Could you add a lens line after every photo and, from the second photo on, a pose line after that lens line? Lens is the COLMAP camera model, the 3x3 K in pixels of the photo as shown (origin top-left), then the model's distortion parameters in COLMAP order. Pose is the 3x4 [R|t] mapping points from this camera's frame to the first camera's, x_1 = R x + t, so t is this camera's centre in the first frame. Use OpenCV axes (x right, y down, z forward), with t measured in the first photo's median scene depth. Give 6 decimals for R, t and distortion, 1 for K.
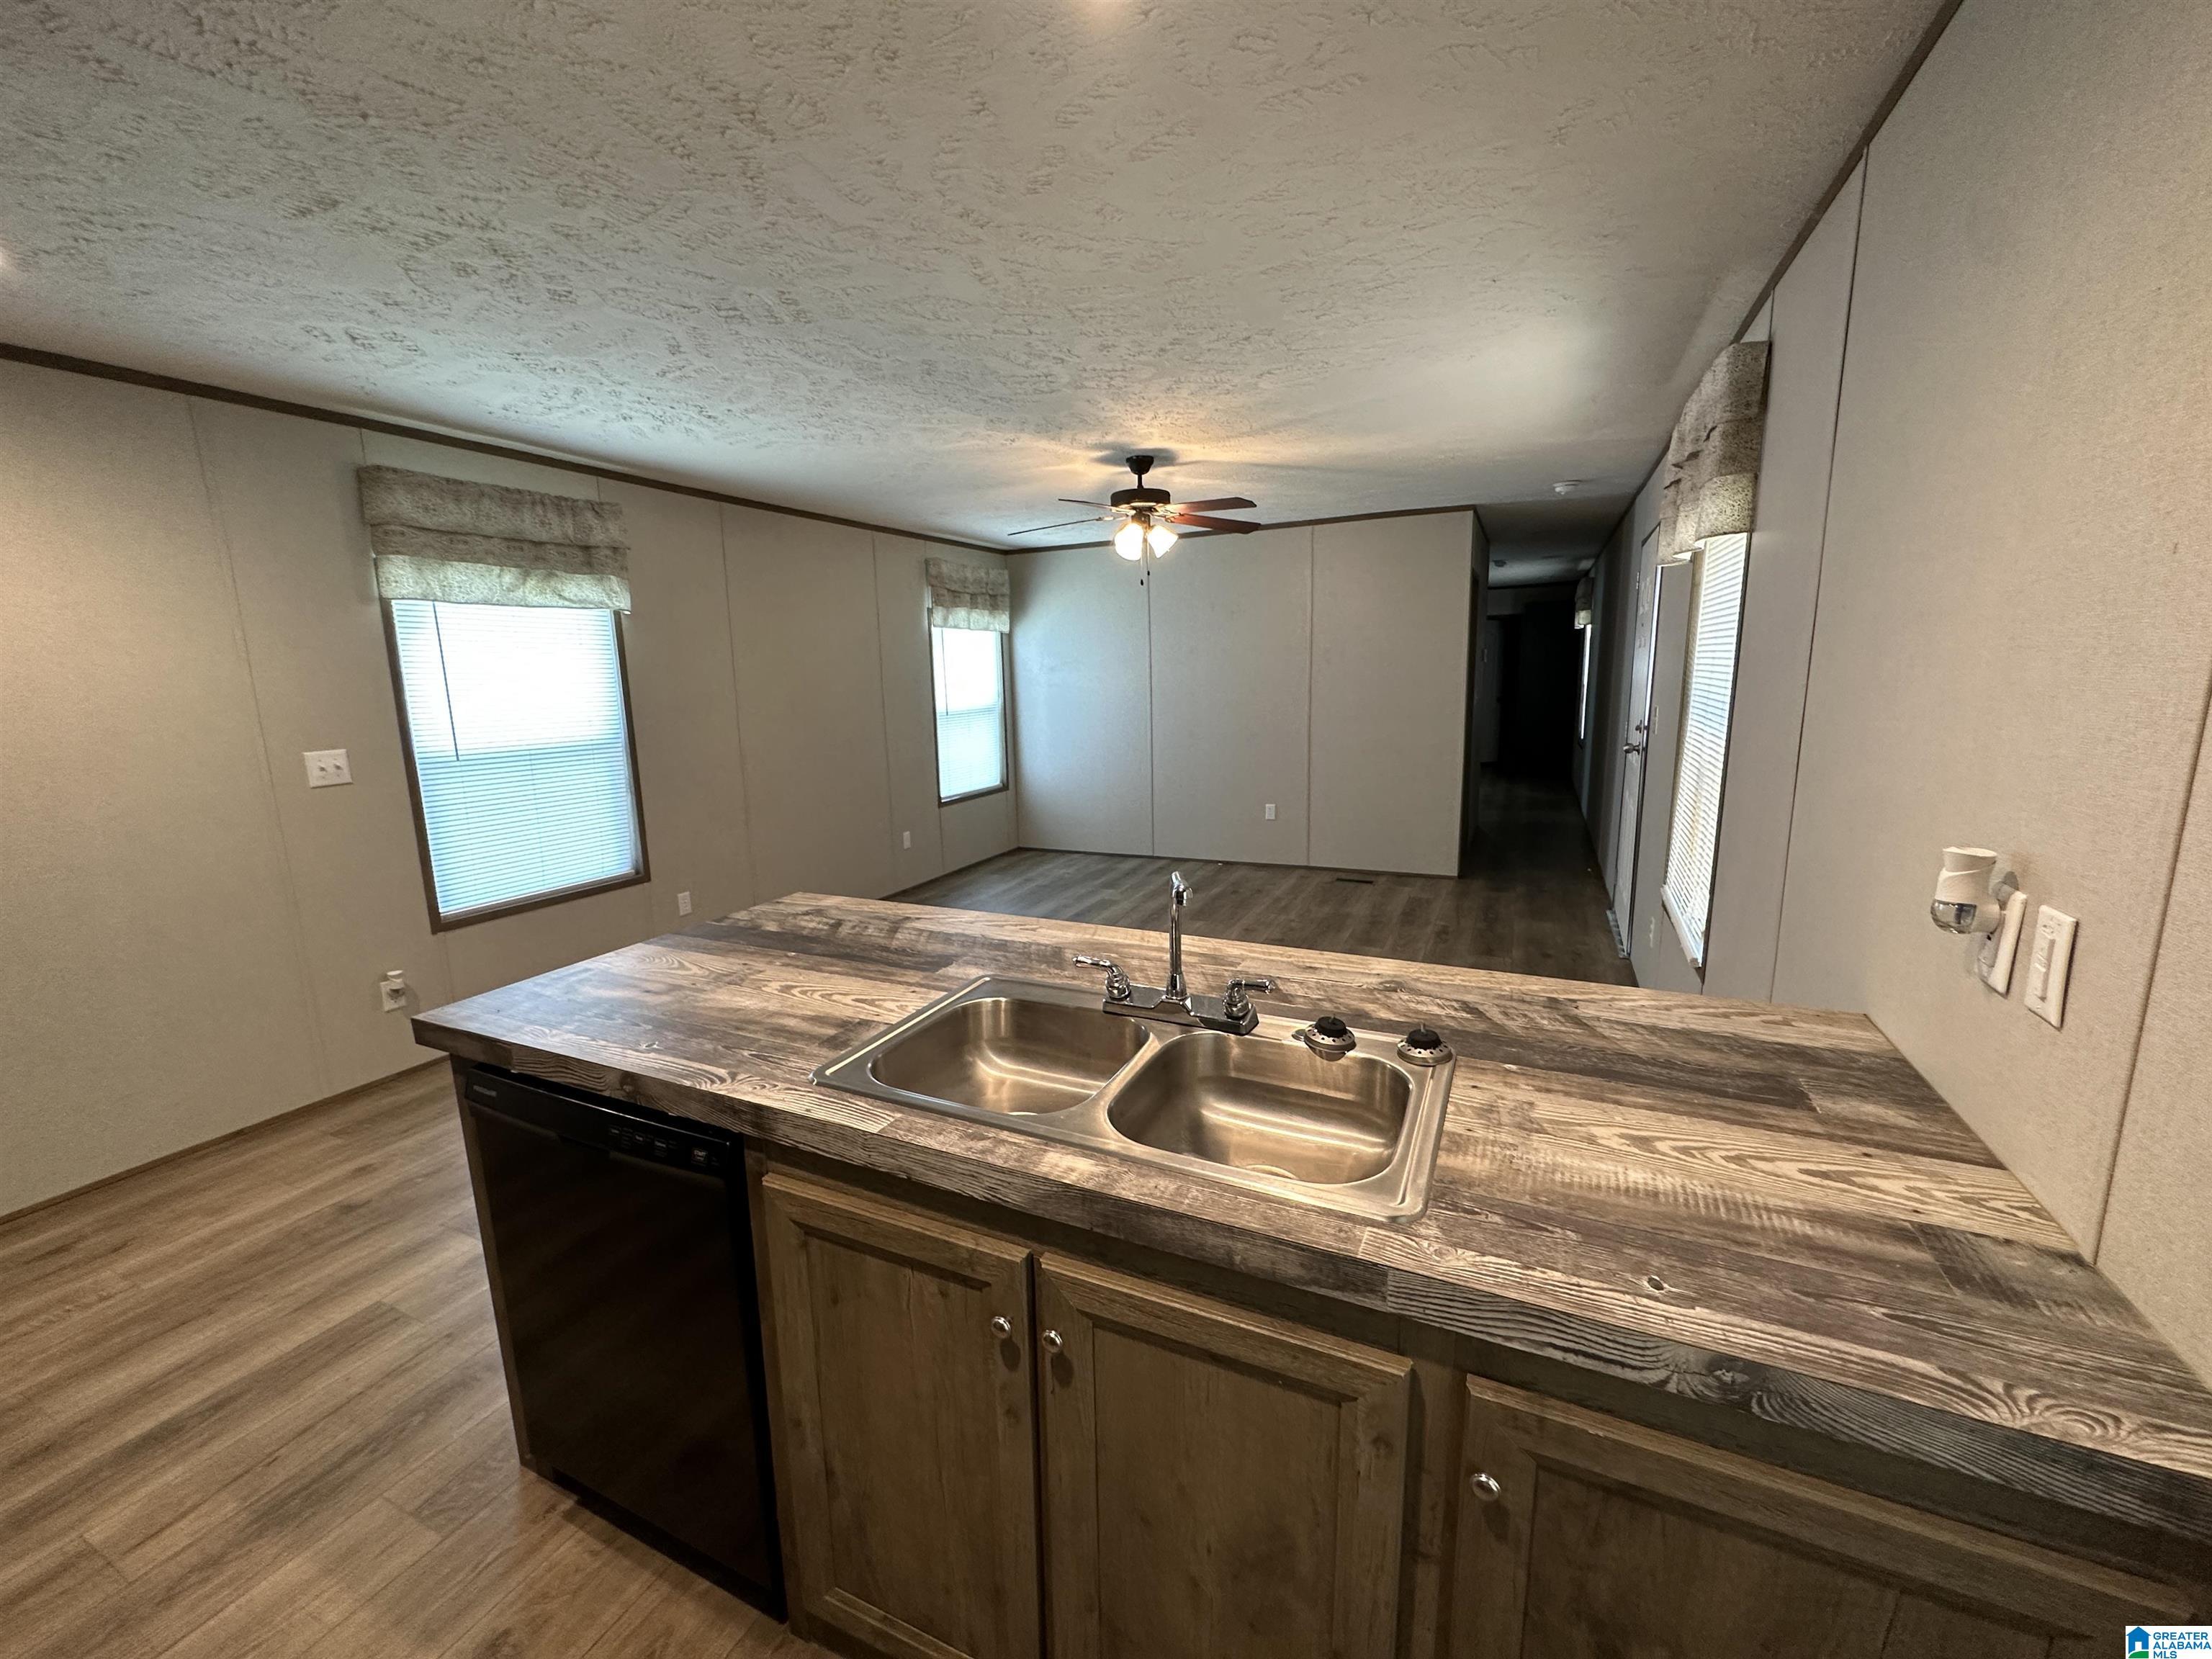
lens RADIAL K [[890.9, 0, 1106.4], [0, 890.9, 828.7], [0, 0, 1]] dist [0.000000, -0.000022]
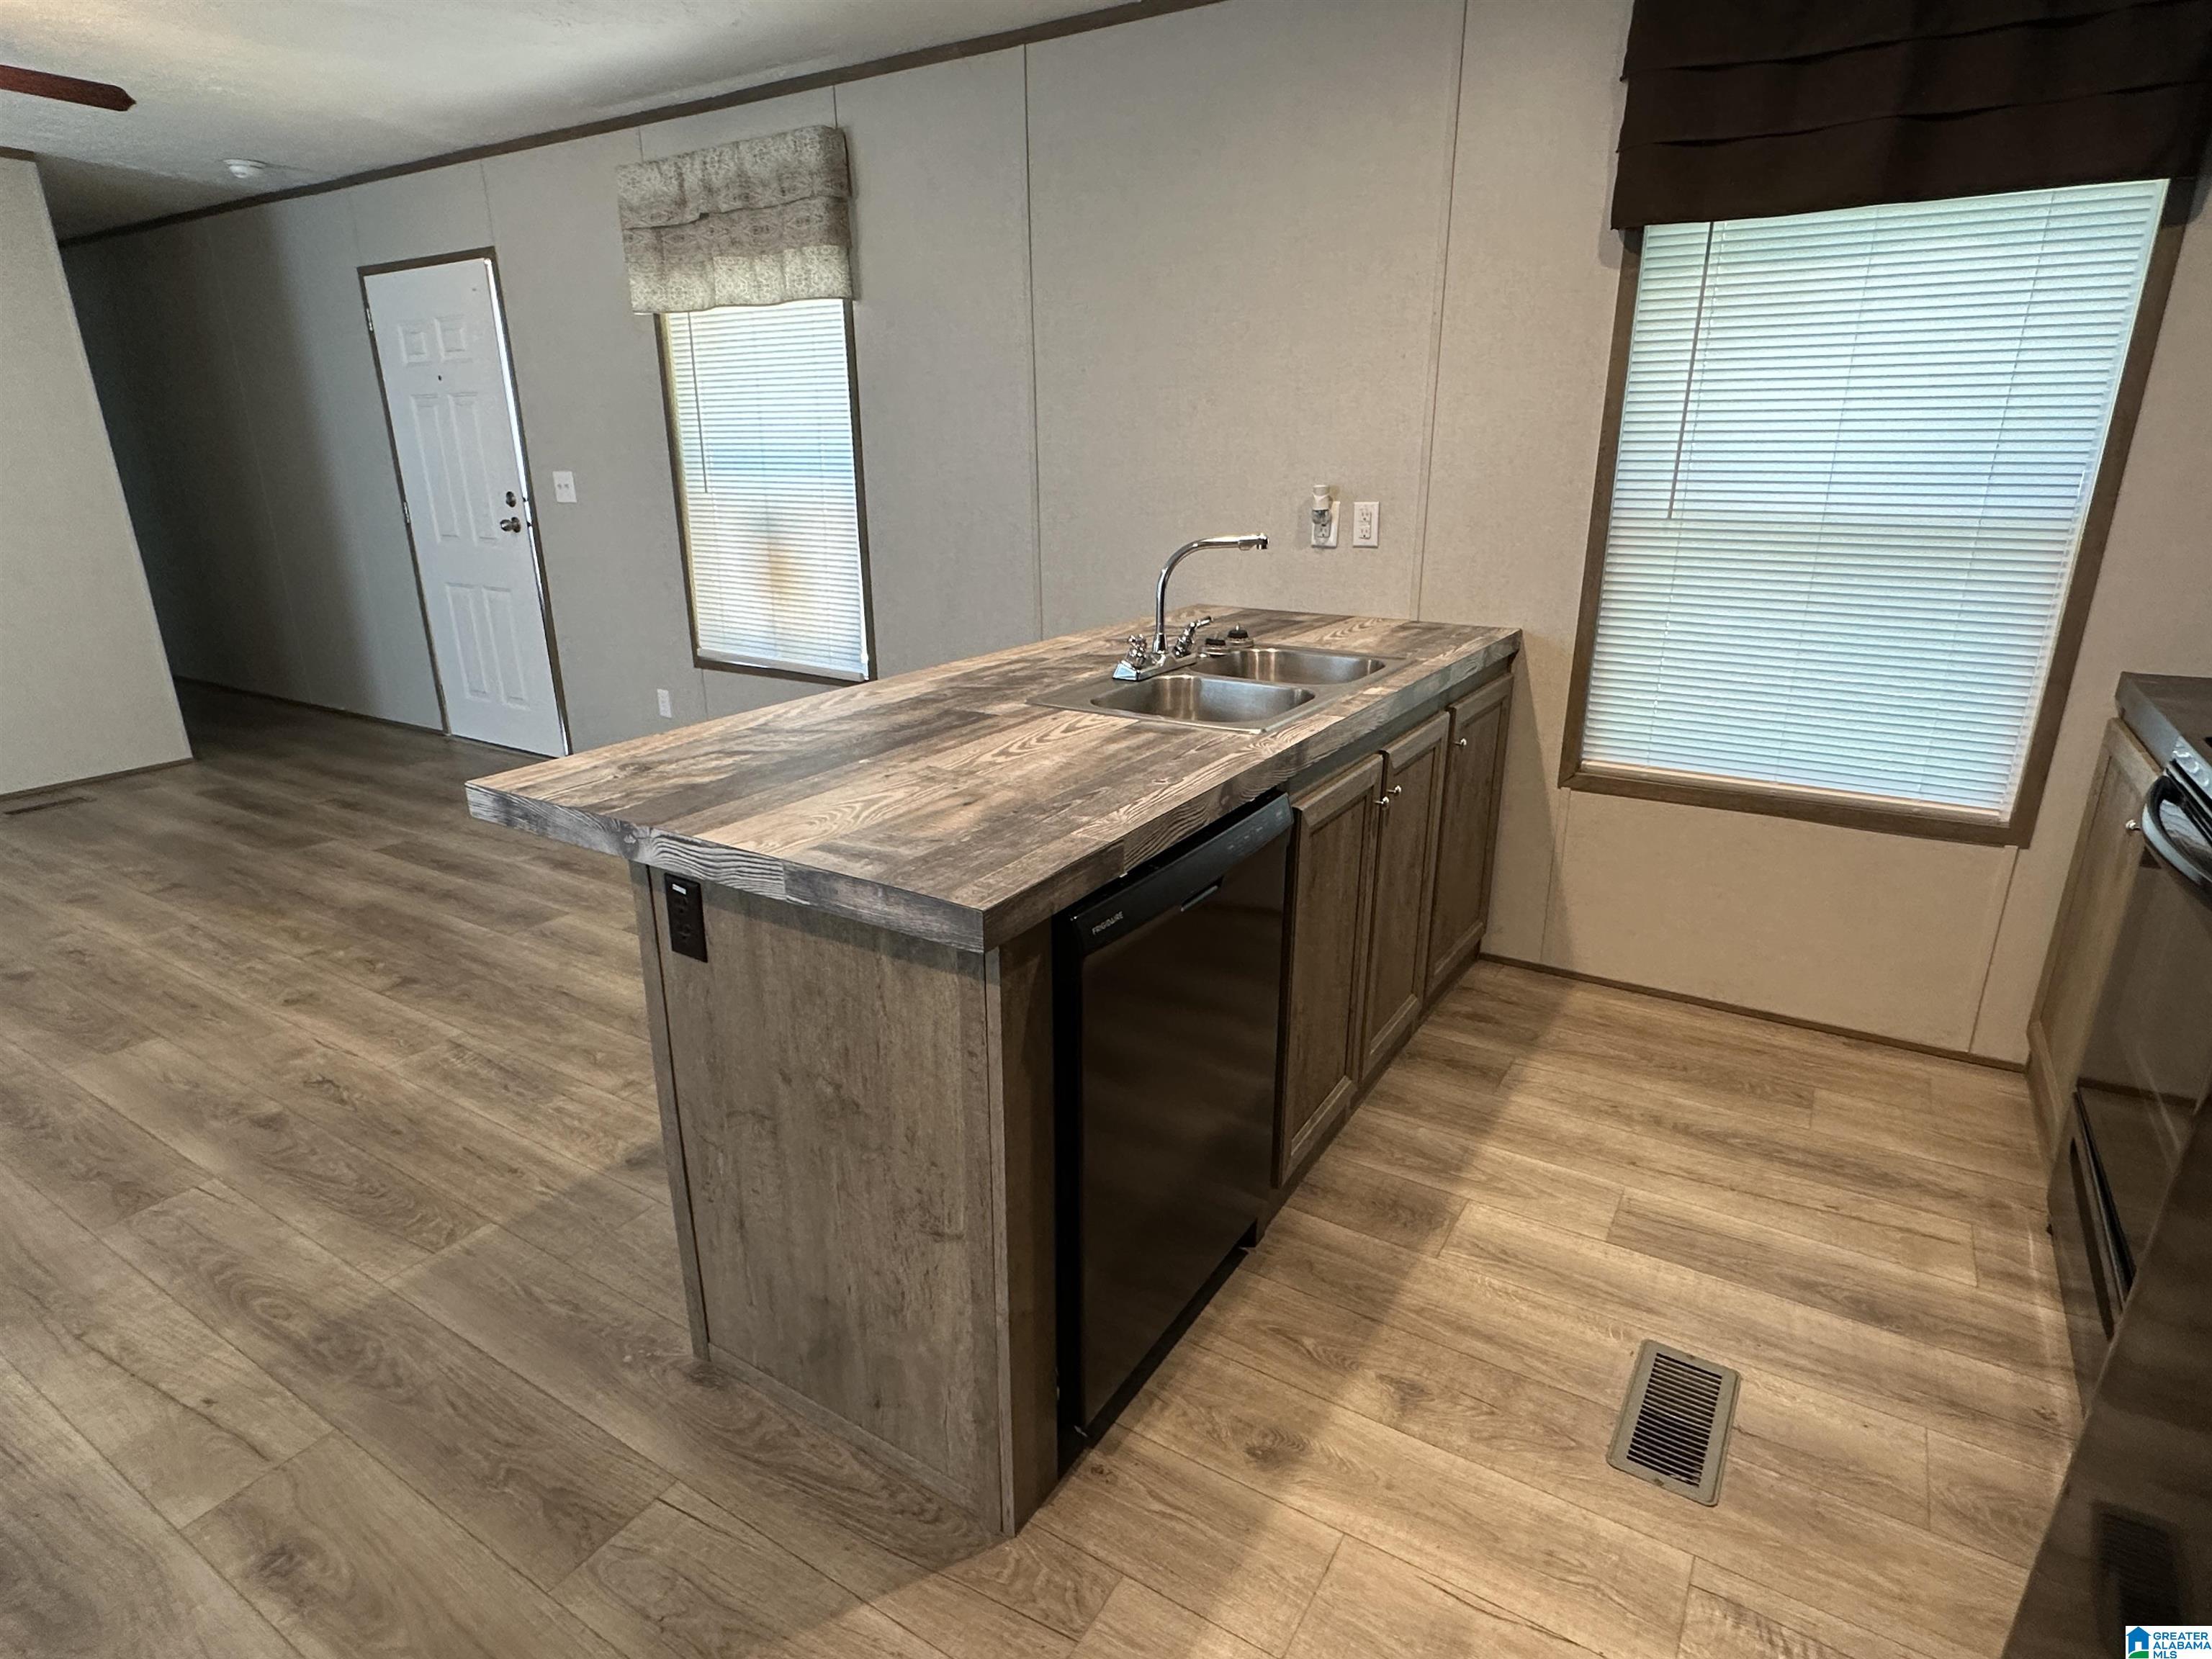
lens RADIAL K [[1190.3, 0, 1101.5], [0, 1190.3, 841.5], [0, 0, 1]] dist [-0.003946, -0.000382]
pose [[0.113107, -0.297183, 0.948098, -1.142256], [0.180389, 0.944505, 0.274537, -0.025391], [-0.977071, 0.139974, 0.160438, 0.601902]]
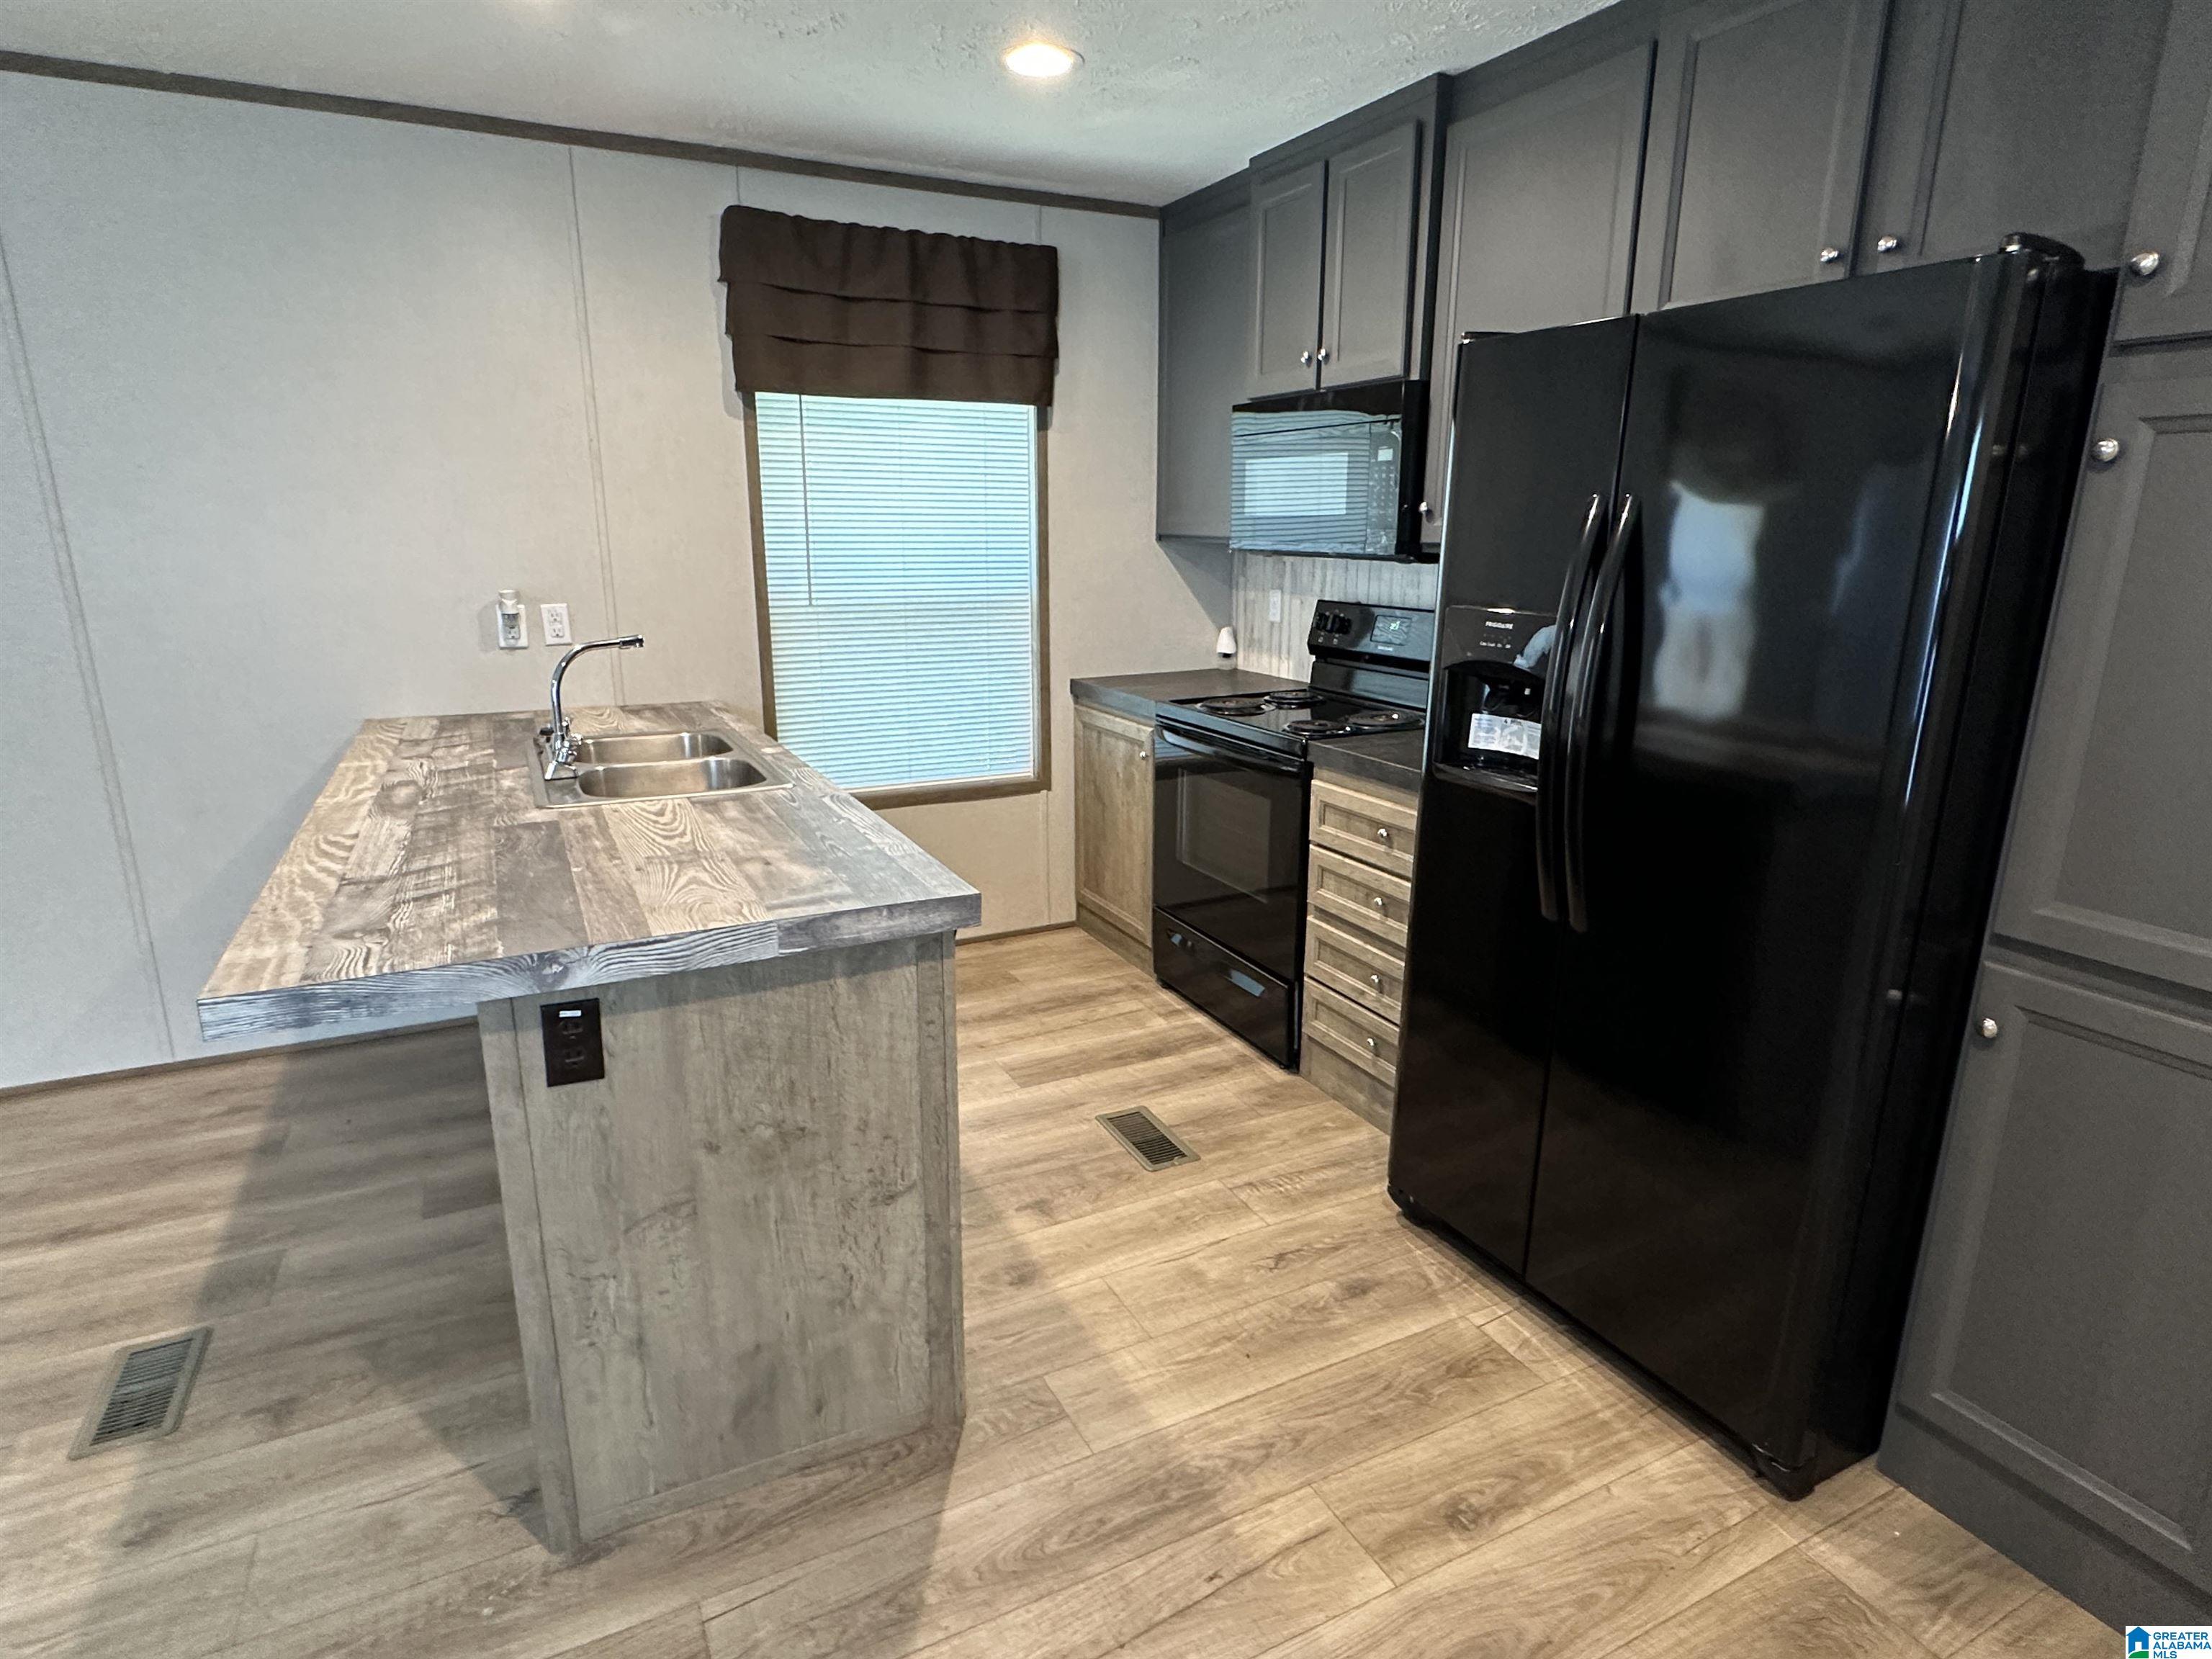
lens RADIAL K [[1189.9, 0, 1108.2], [0, 1189.9, 830.4], [0, 0, 1]] dist [-0.005453, -0.000492]
pose [[-0.792658, -0.130376, 0.595563, -1.158673], [0.123255, 0.922426, 0.365975, -0.176358], [-0.597077, 0.363499, -0.715099, 1.291444]]
